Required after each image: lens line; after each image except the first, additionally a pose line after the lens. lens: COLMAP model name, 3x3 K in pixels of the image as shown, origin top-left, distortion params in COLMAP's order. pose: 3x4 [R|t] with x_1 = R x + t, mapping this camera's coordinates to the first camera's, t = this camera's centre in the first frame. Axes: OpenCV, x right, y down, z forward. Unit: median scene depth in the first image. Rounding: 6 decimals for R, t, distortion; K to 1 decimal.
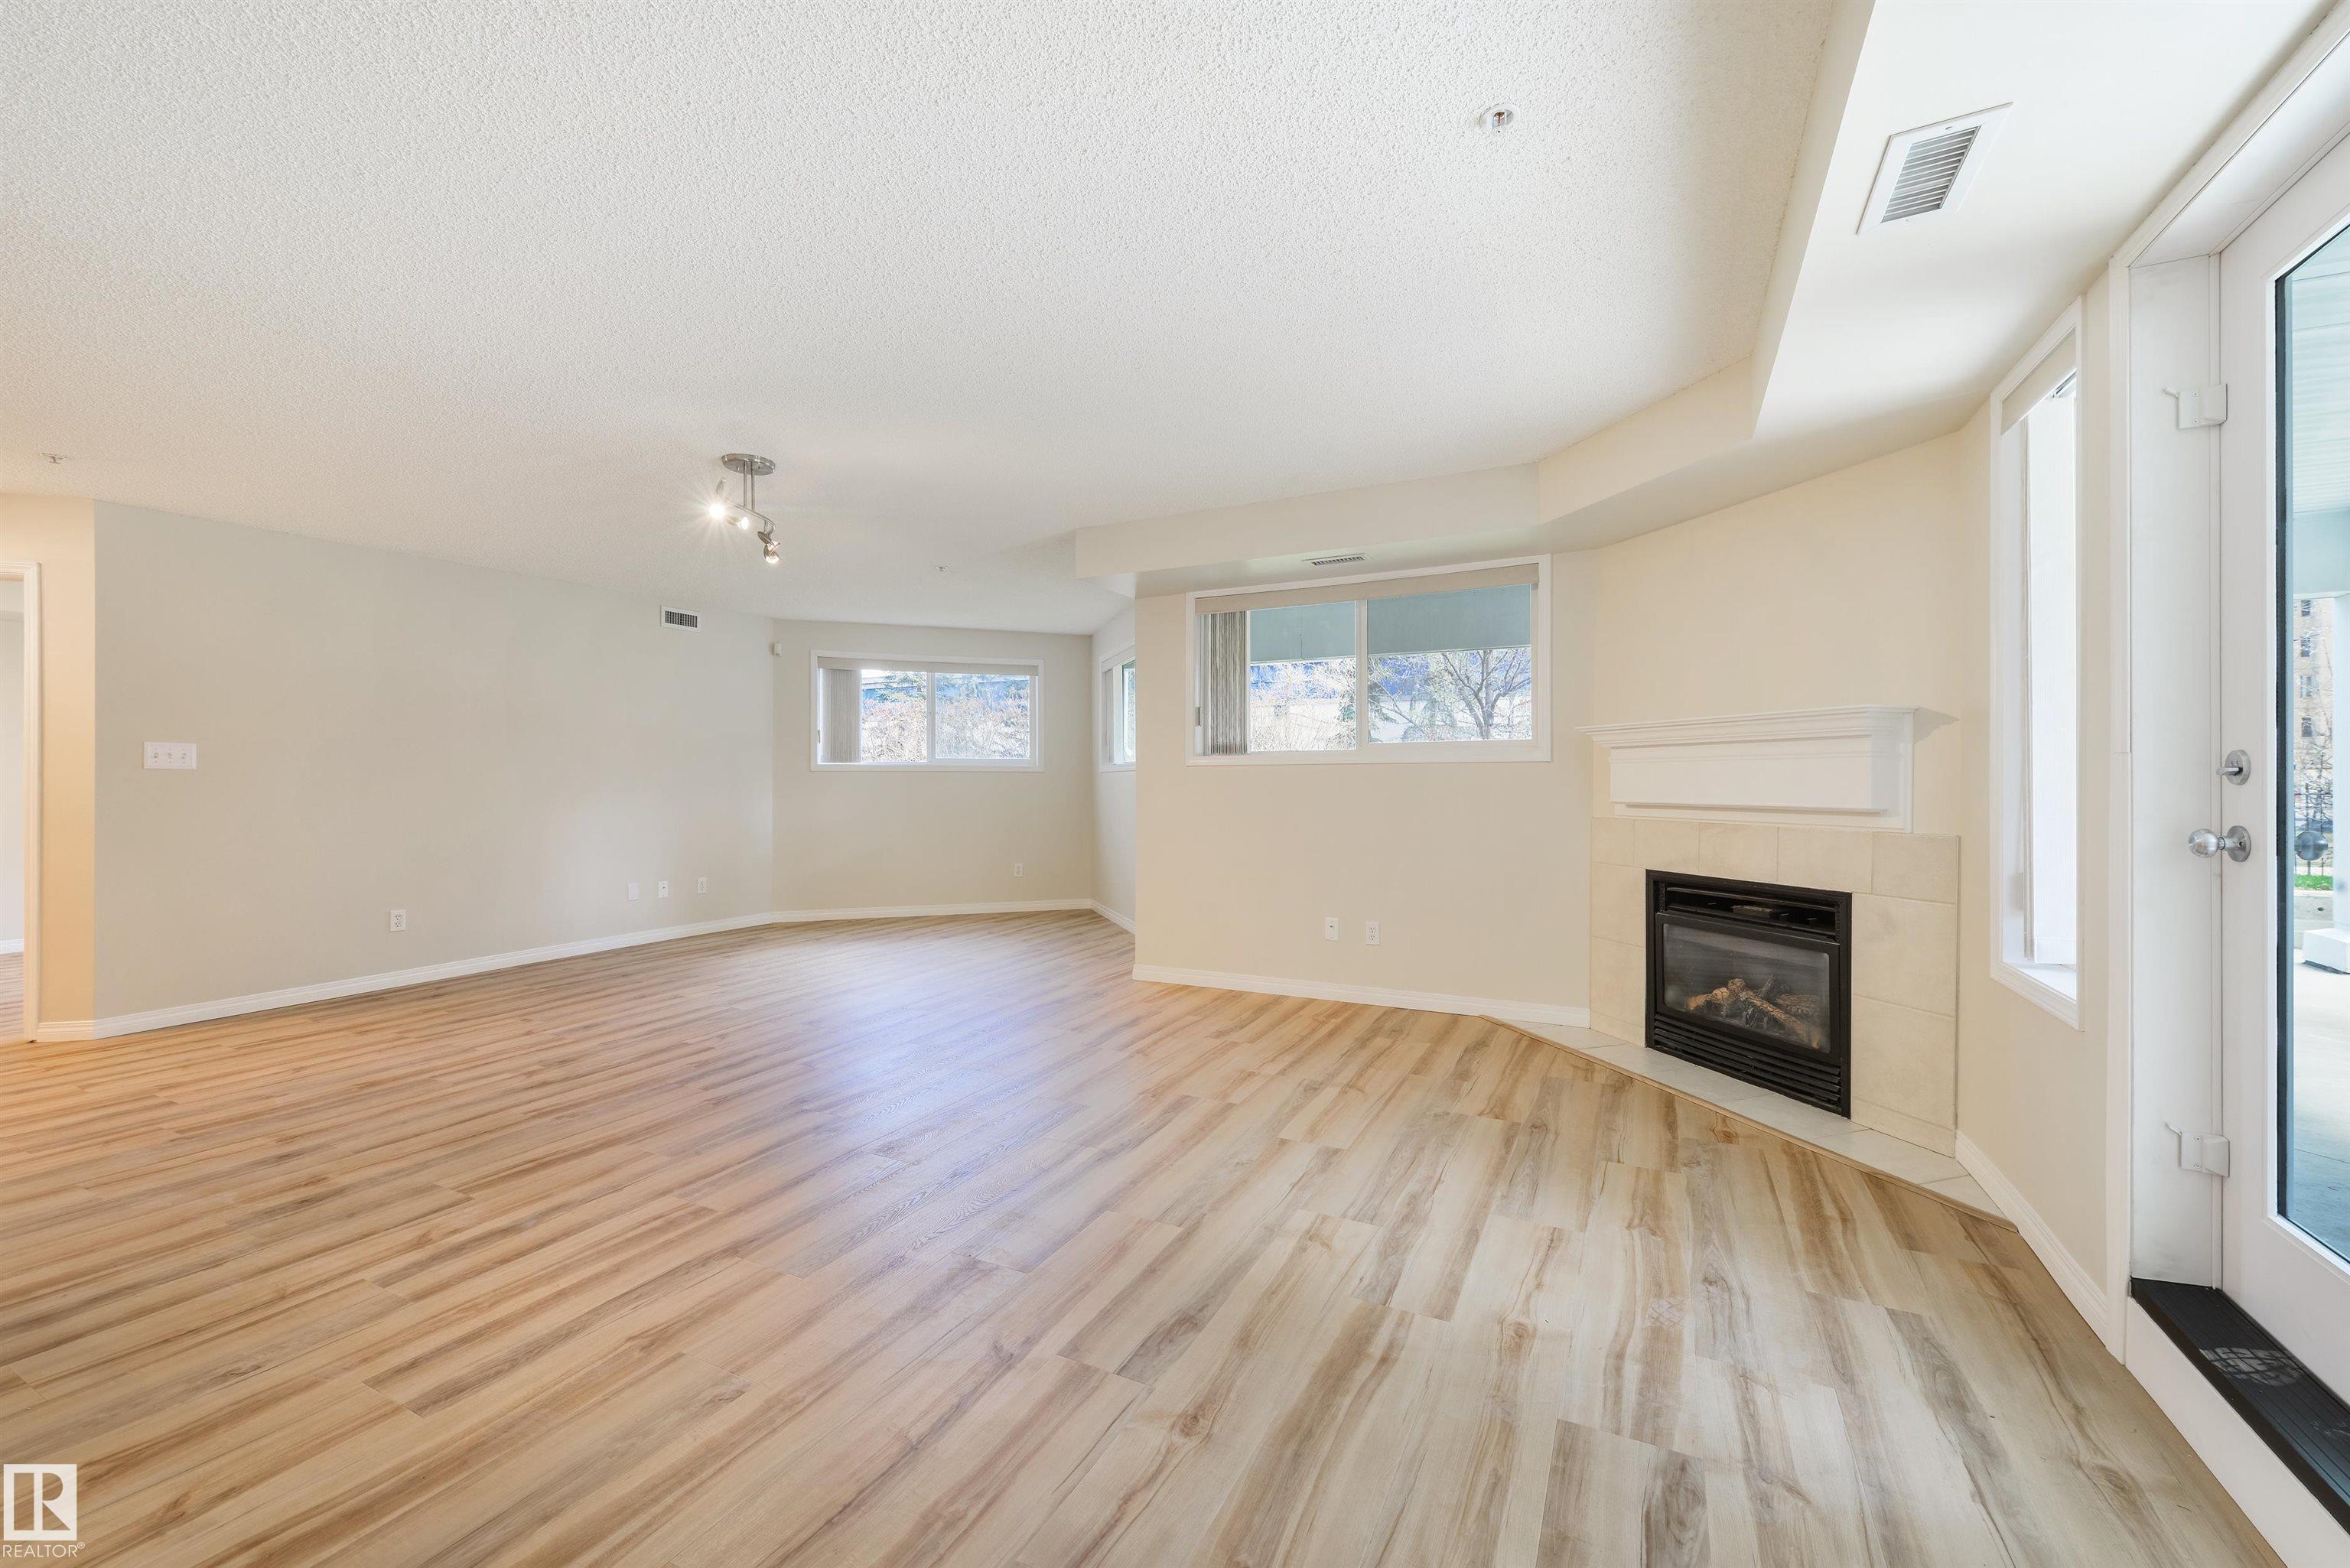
lens RADIAL K [[924.1, 0, 1194.8], [0, 924.1, 776.4], [0, 0, 1]] dist [0.003118, -0.001362]
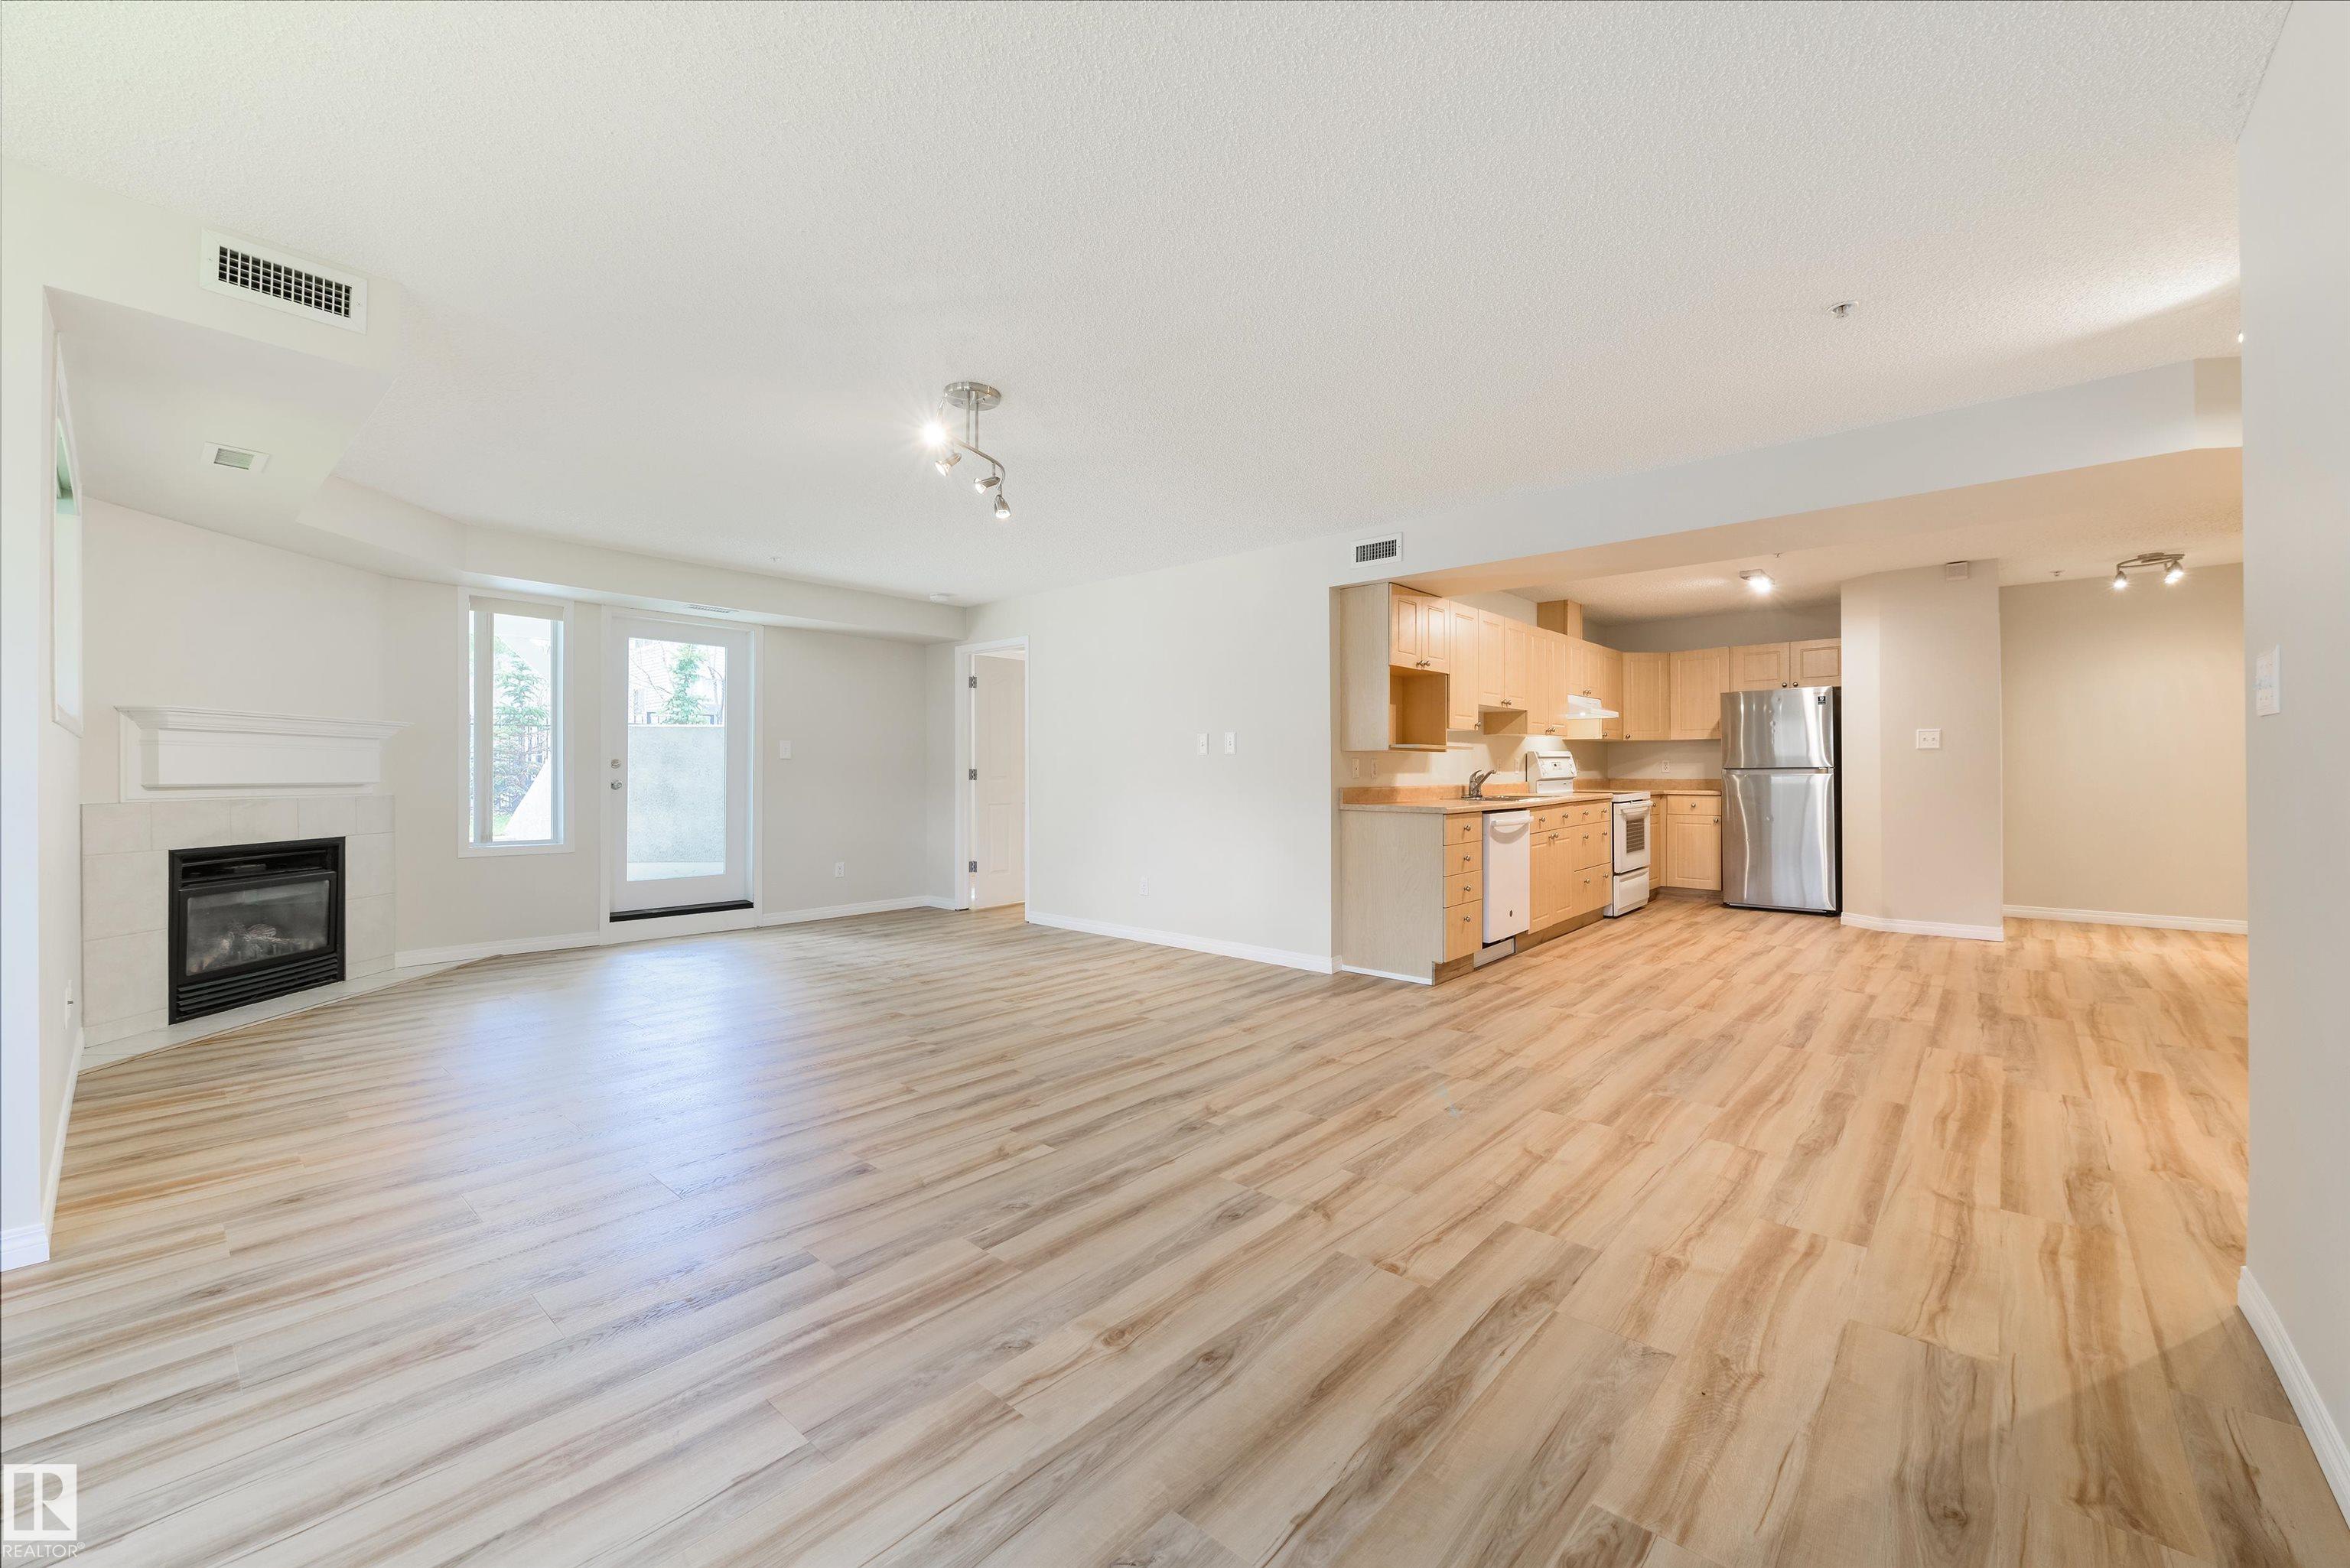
lens RADIAL K [[924.1, 0, 1193.2], [0, 924.1, 773.6], [0, 0, 1]] dist [0.003118, -0.001362]
pose [[-0.965949, 0.001501, 0.258729, -0.900805], [0.000141, 0.999986, -0.005278, 0.022777], [-0.258733, -0.005062, -0.965935, 1.770989]]
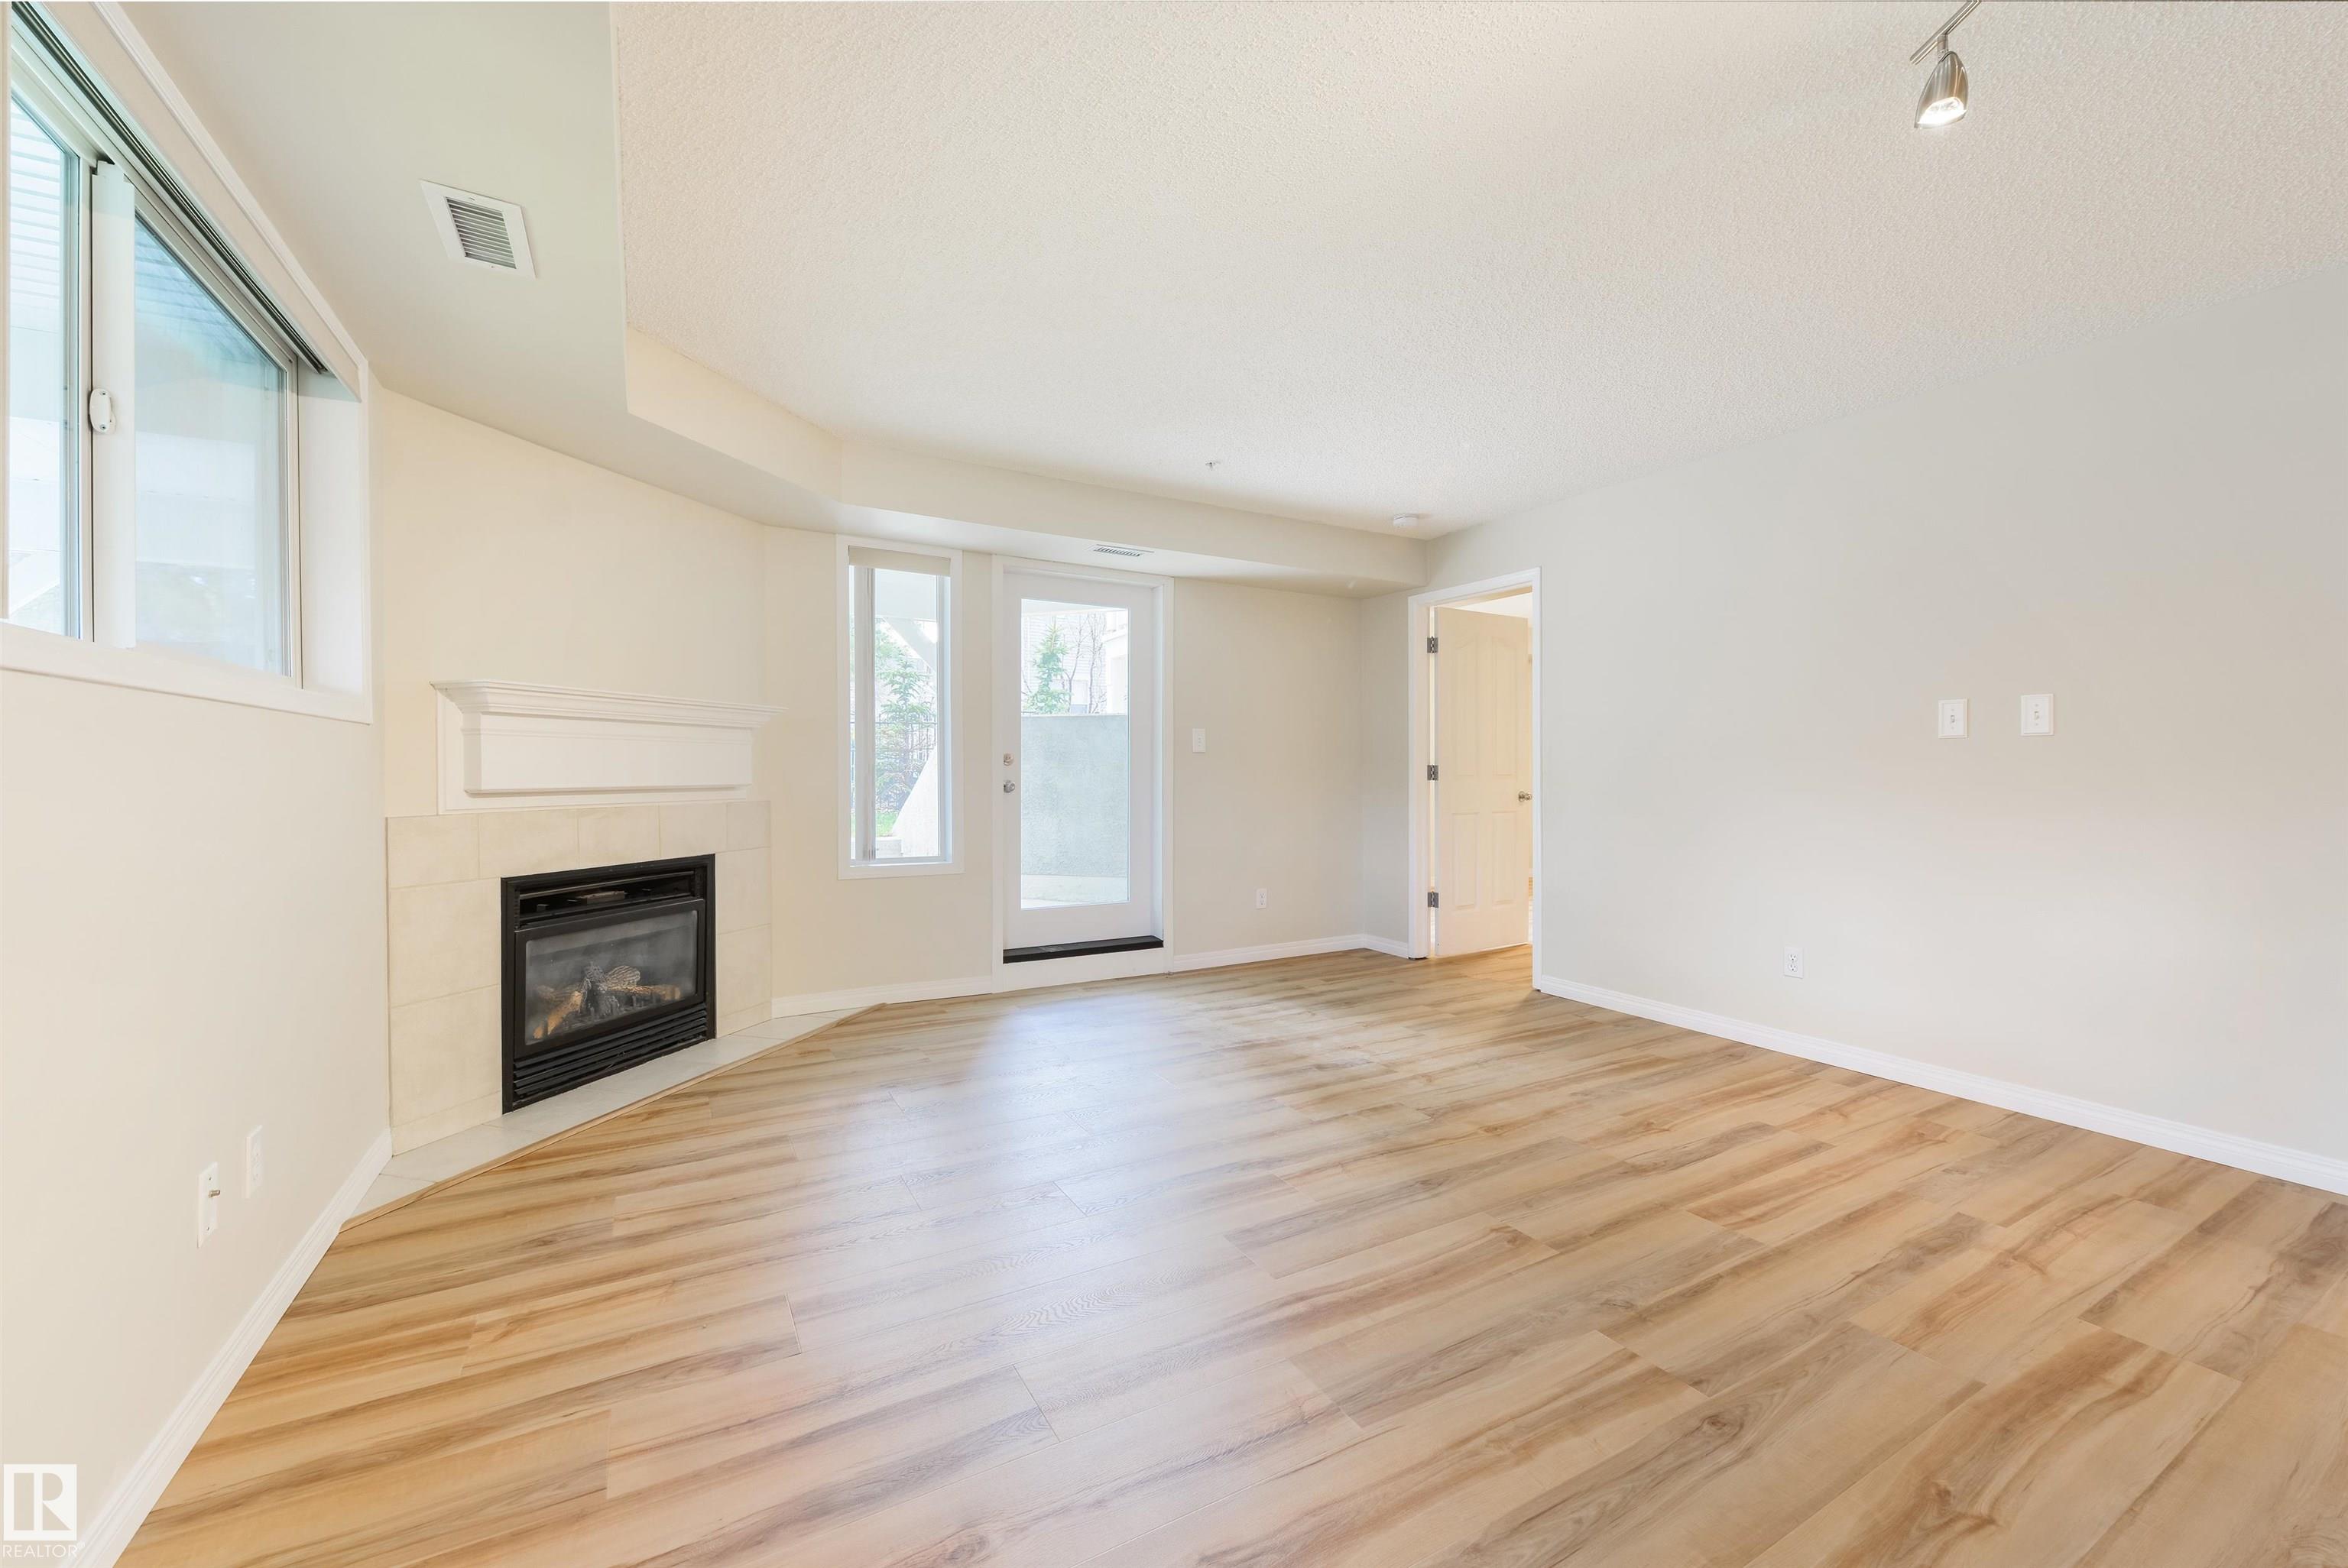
lens RADIAL K [[923.3, 0, 1194.3], [0, 923.3, 778.9], [0, 0, 1]] dist [0.003118, -0.001362]
pose [[-0.832415, -0.003288, 0.554143, -0.411952], [-0.000618, 0.999987, 0.005006, 0.016845], [-0.554153, 0.003825, -0.832406, 1.374449]]
